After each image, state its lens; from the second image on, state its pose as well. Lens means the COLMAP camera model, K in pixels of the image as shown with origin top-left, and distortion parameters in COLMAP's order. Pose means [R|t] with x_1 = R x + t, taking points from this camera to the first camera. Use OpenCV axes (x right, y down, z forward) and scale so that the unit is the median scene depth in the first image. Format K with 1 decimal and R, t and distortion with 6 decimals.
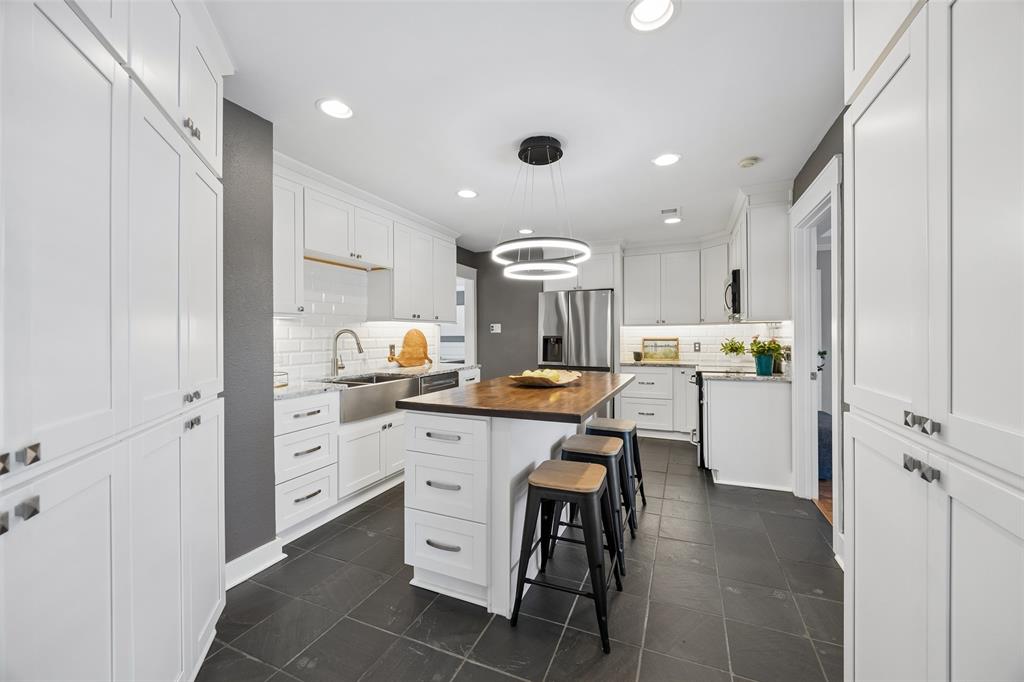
lens RADIAL K [[392.5, 0, 514.4], [0, 392.5, 338.3], [0, 0, 1]] dist [-0.009163, -0.000091]
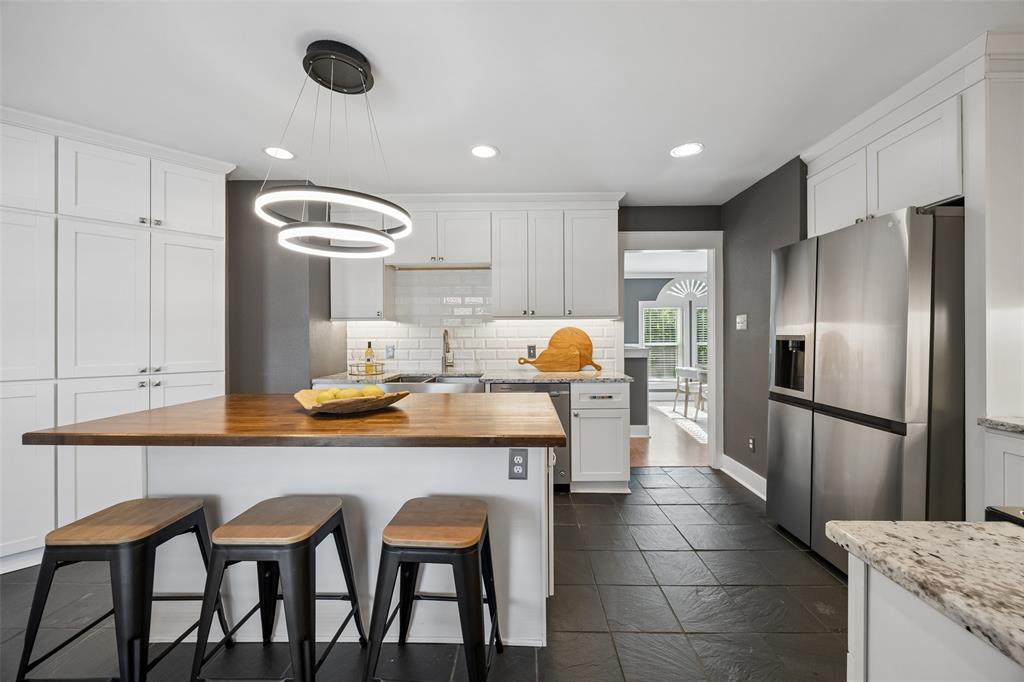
lens RADIAL K [[392.5, 0, 516.0], [0, 392.5, 337.8], [0, 0, 1]] dist [-0.009163, -0.000091]
pose [[0.394660, 0.008395, -0.918789, 0.480343], [-0.002681, 0.999965, 0.007985, -0.007421], [0.918823, -0.000688, 0.394669, 0.592893]]
